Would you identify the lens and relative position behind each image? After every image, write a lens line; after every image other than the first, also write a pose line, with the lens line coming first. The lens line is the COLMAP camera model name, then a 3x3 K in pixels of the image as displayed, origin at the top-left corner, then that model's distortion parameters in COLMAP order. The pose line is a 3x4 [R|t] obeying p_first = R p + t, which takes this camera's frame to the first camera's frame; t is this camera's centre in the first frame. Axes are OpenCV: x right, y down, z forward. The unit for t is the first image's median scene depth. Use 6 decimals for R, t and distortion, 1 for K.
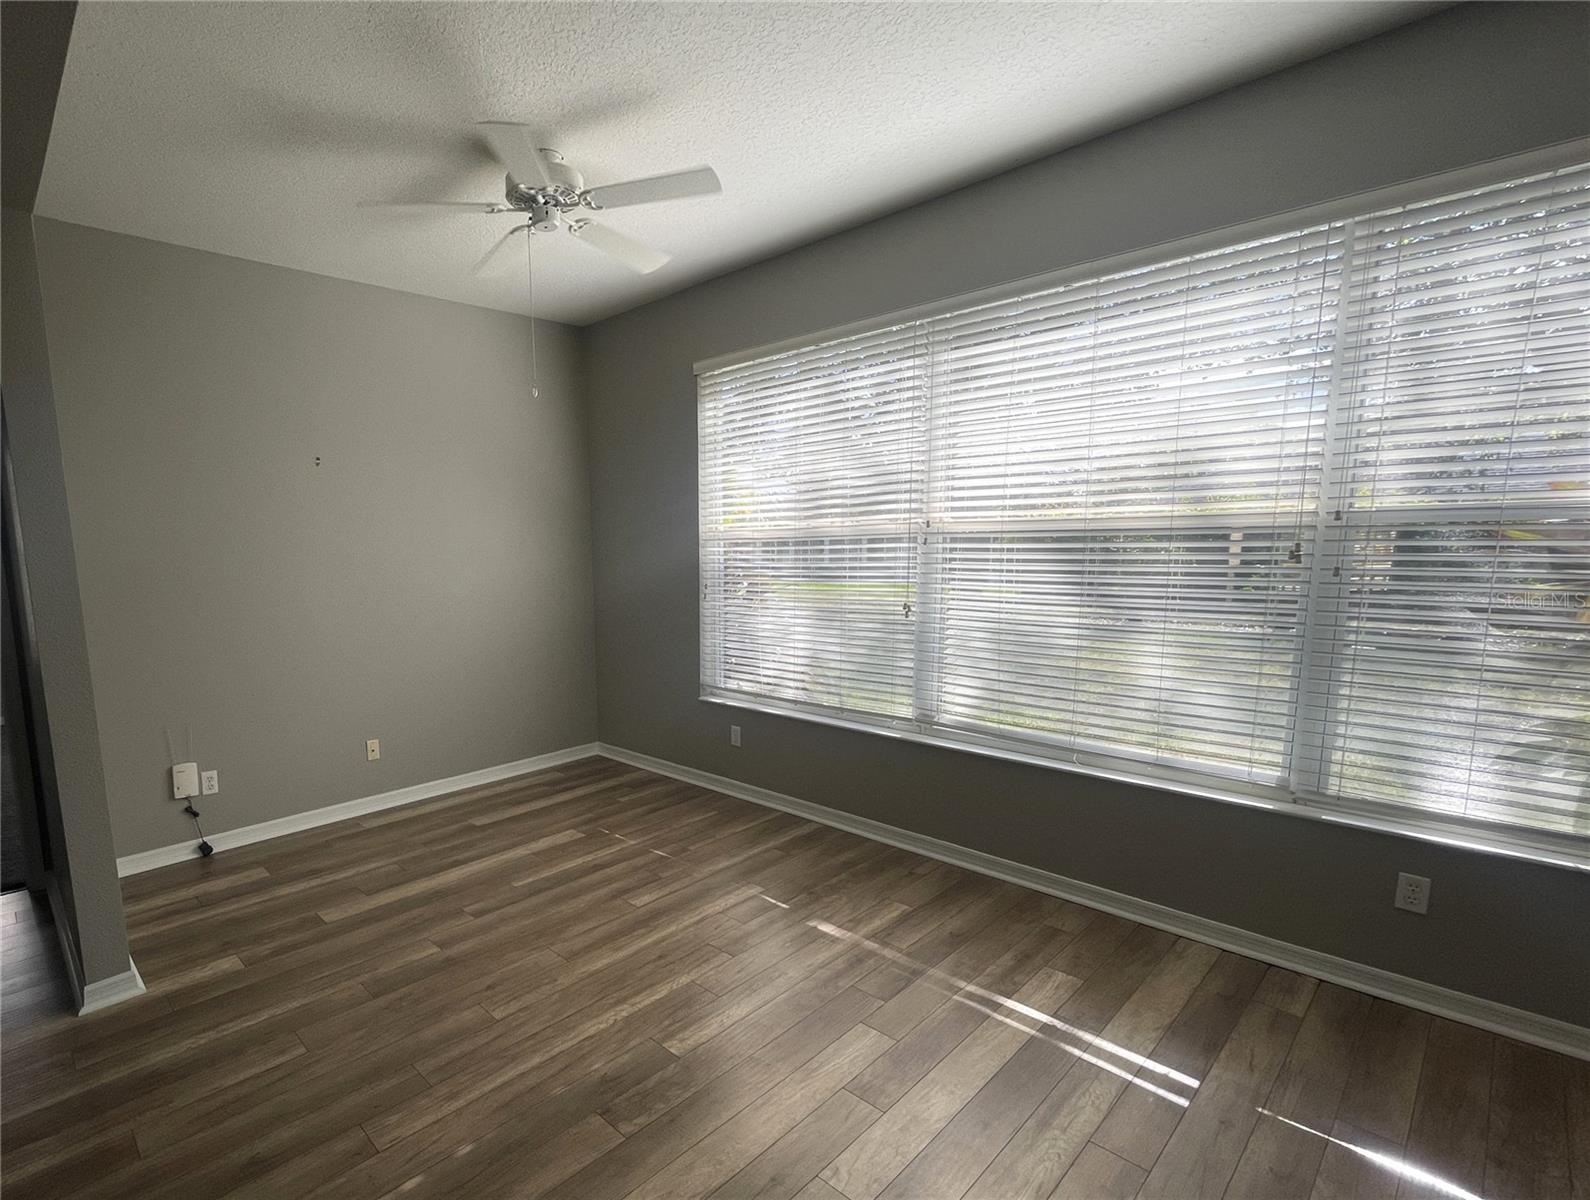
lens RADIAL K [[779.1, 0, 791.7], [0, 779.1, 595.5], [0, 0, 1]] dist [0.008755, -0.000054]
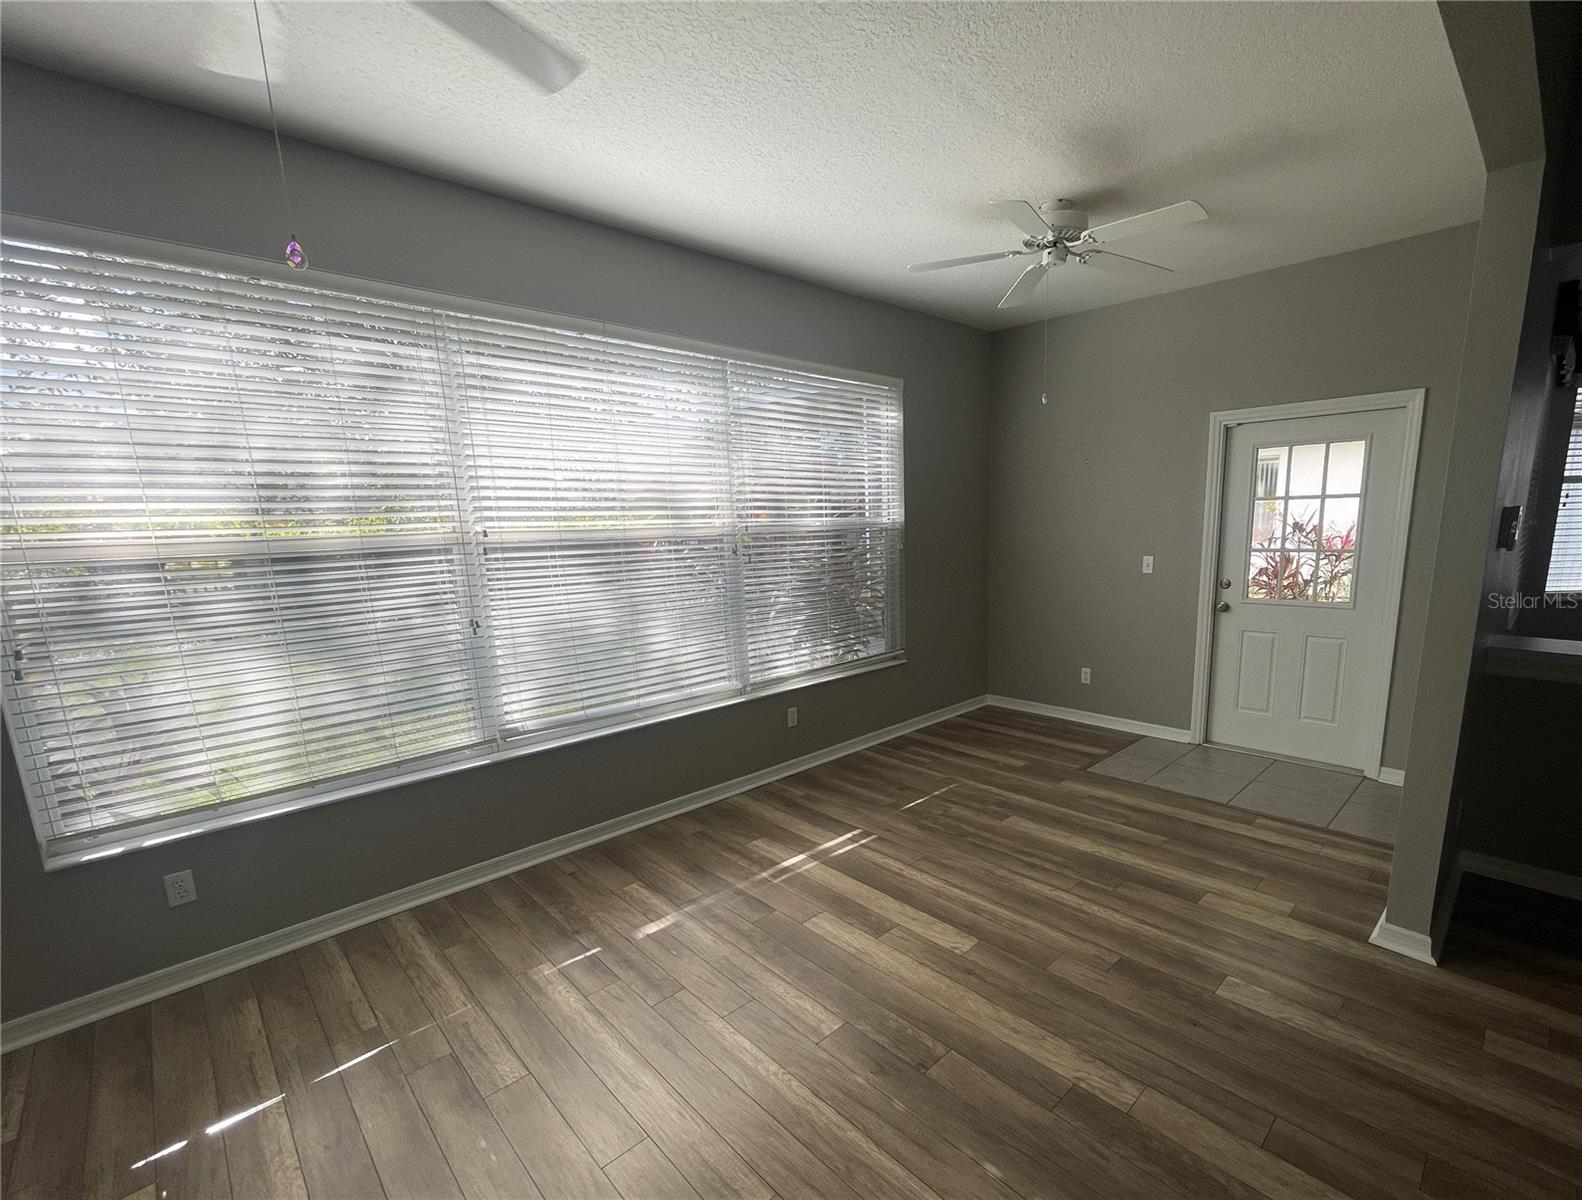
lens RADIAL K [[653.2, 0, 789.0], [0, 653.2, 609.8], [0, 0, 1]] dist [-0.010983, 0.000103]
pose [[0.118121, -0.103986, 0.987540, -0.576936], [0.107450, 0.990001, 0.091393, -0.031694], [-0.987169, 0.095316, 0.128113, 0.540523]]
